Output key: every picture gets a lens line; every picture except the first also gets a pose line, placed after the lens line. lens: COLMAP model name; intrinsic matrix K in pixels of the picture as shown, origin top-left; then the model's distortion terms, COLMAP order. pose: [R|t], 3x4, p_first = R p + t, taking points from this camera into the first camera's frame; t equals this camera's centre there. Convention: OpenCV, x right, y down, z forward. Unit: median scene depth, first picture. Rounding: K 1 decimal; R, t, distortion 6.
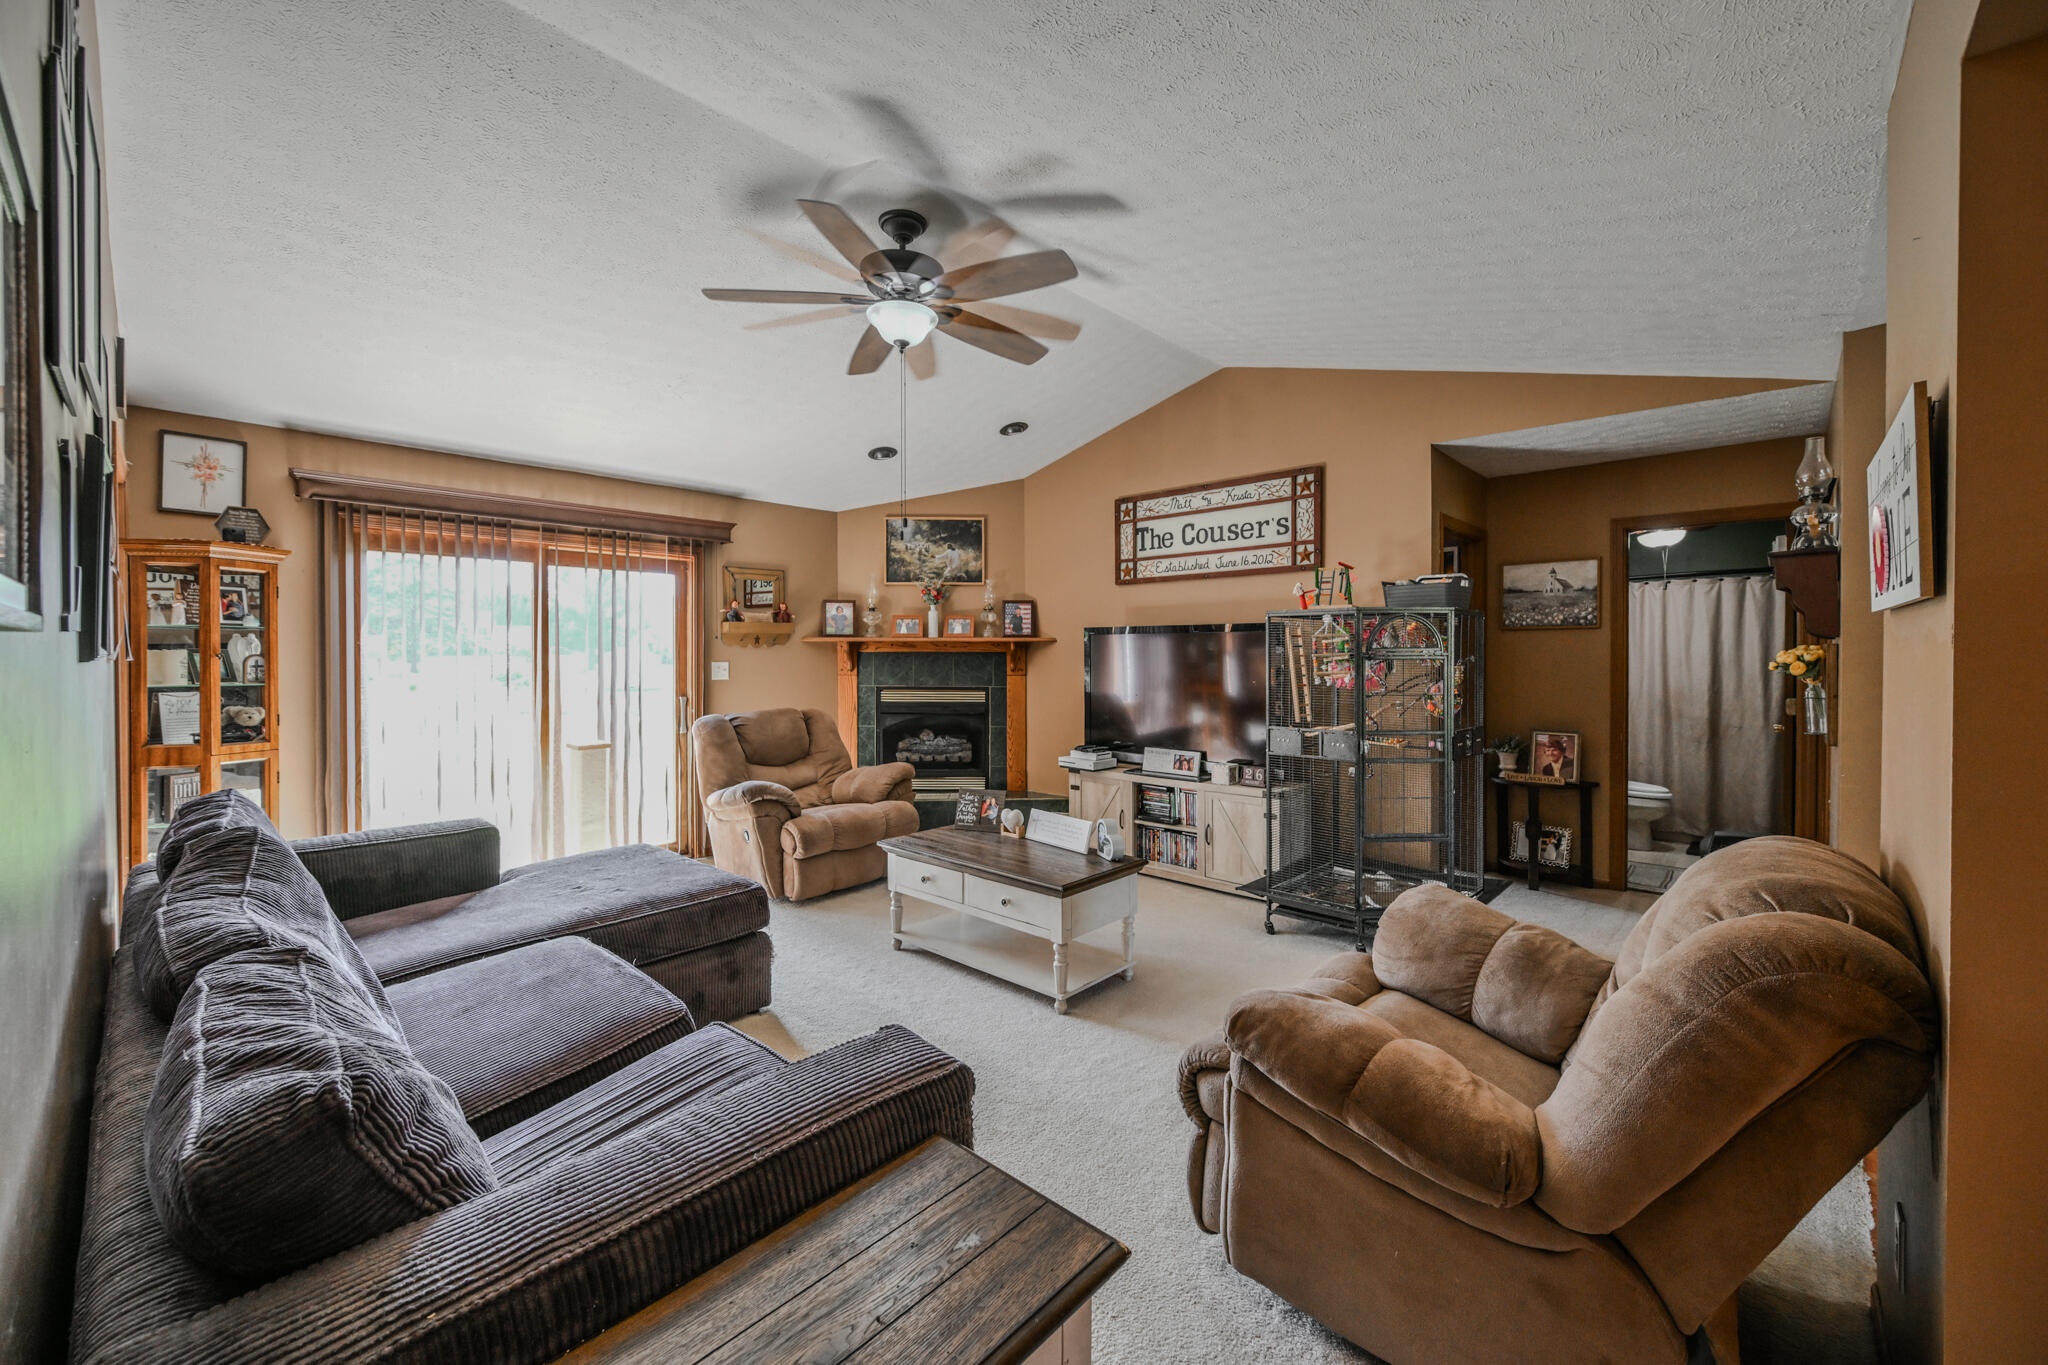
lens RADIAL K [[814.7, 0, 1043.1], [0, 814.7, 657.6], [0, 0, 1]] dist [-0.001083, -0.000049]
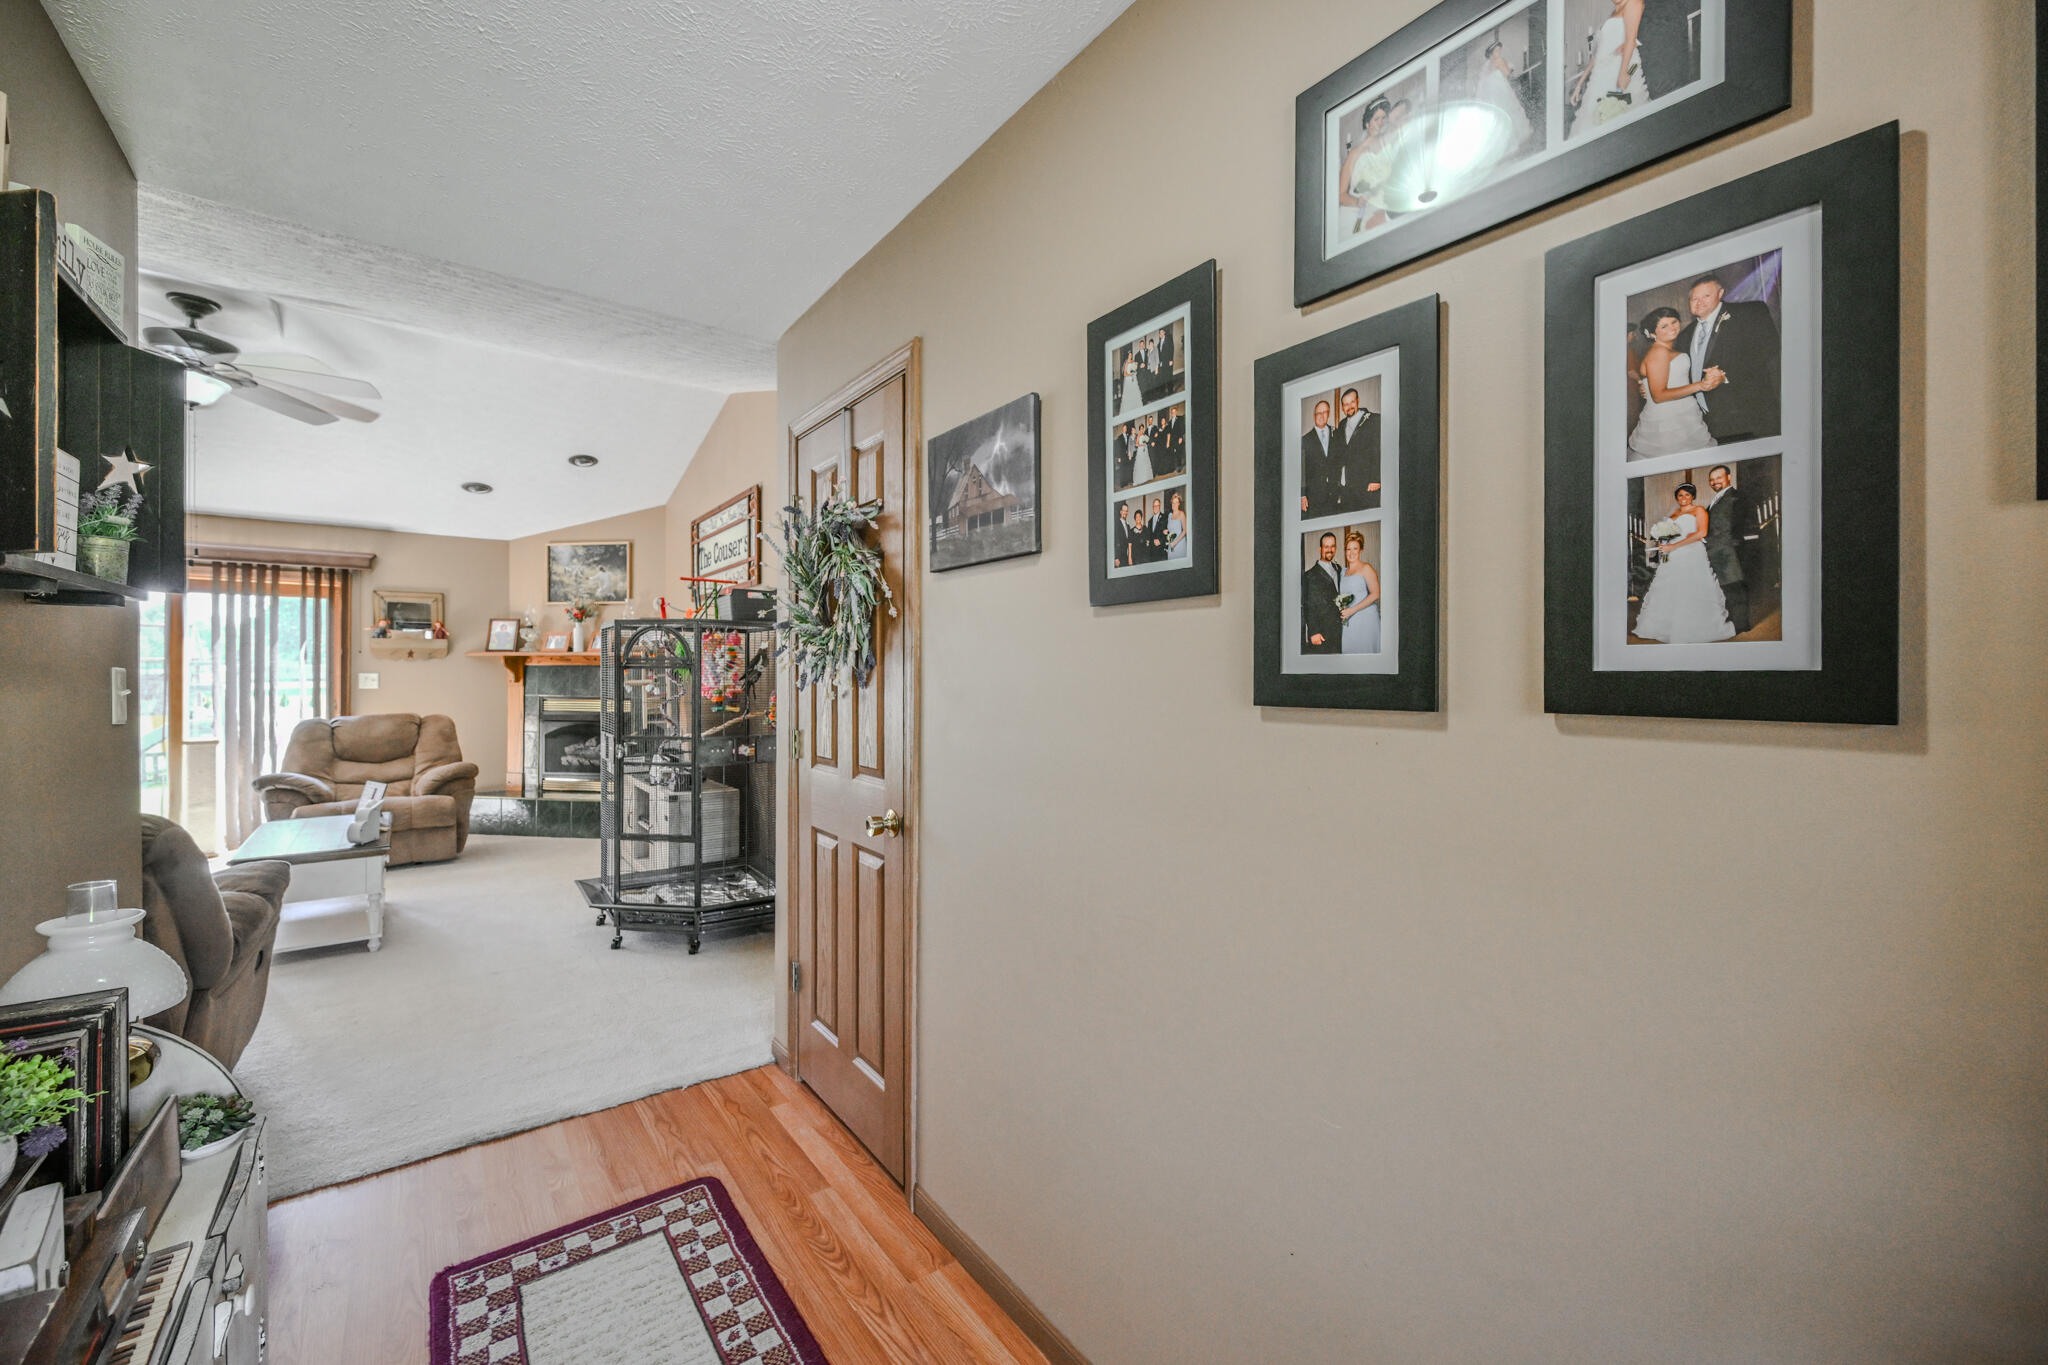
lens RADIAL K [[827.2, 0, 1045.9], [0, 827.2, 664.1], [0, 0, 1]] dist [0.000897, 0.000122]
pose [[0.983880, 0.000716, -0.178827, 0.802931], [-0.003403, 0.999886, -0.014721, 0.006922], [0.178796, 0.015092, 0.983770, 0.017501]]
